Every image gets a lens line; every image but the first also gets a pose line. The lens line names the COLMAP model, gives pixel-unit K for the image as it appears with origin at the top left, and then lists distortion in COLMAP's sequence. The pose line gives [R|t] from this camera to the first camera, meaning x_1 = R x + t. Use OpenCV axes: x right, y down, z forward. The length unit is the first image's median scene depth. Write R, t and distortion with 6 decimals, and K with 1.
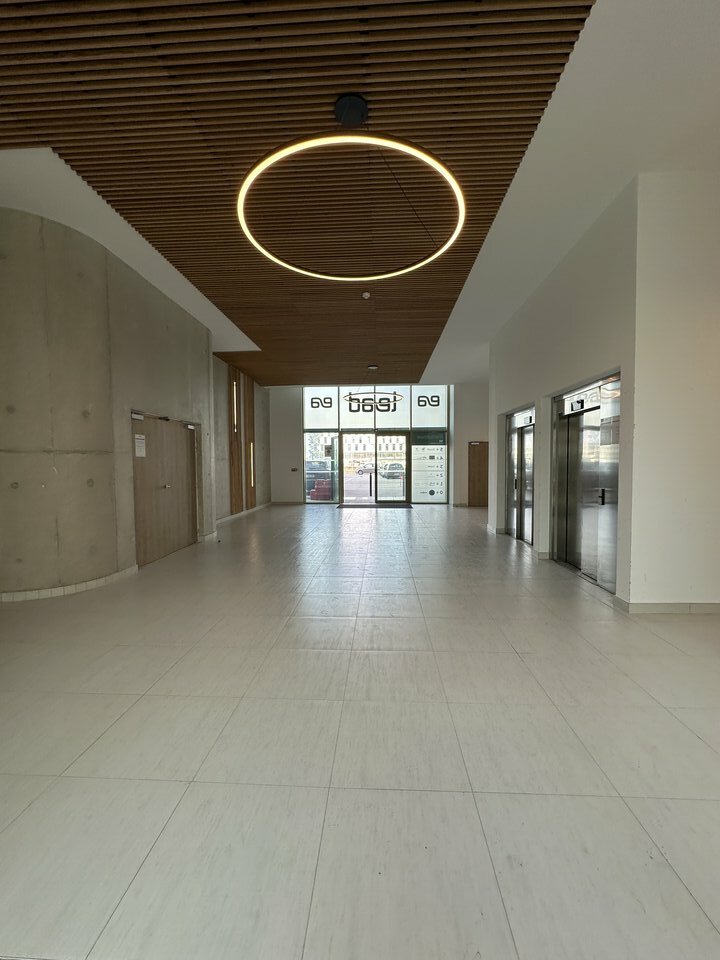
lens RADIAL K [[382.8, 0, 360.0], [0, 382.8, 480.0], [0, 0, 1]] dist [-0.001674, 0.000052]
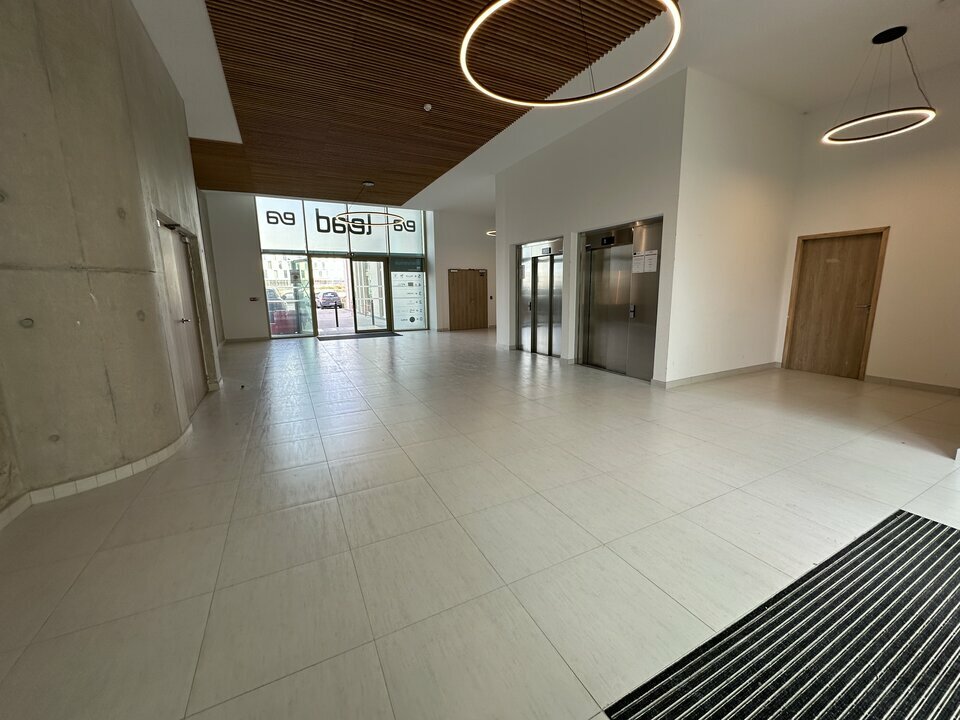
lens RADIAL K [[382.8, 0, 482.7], [0, 382.8, 357.1], [0, 0, 1]] dist [-0.001674, 0.000052]
pose [[0.865200, -0.092927, 0.492741, -0.160920], [0.030822, 0.990675, 0.132713, 0.002708], [-0.500478, -0.099636, 0.859997, 0.024858]]
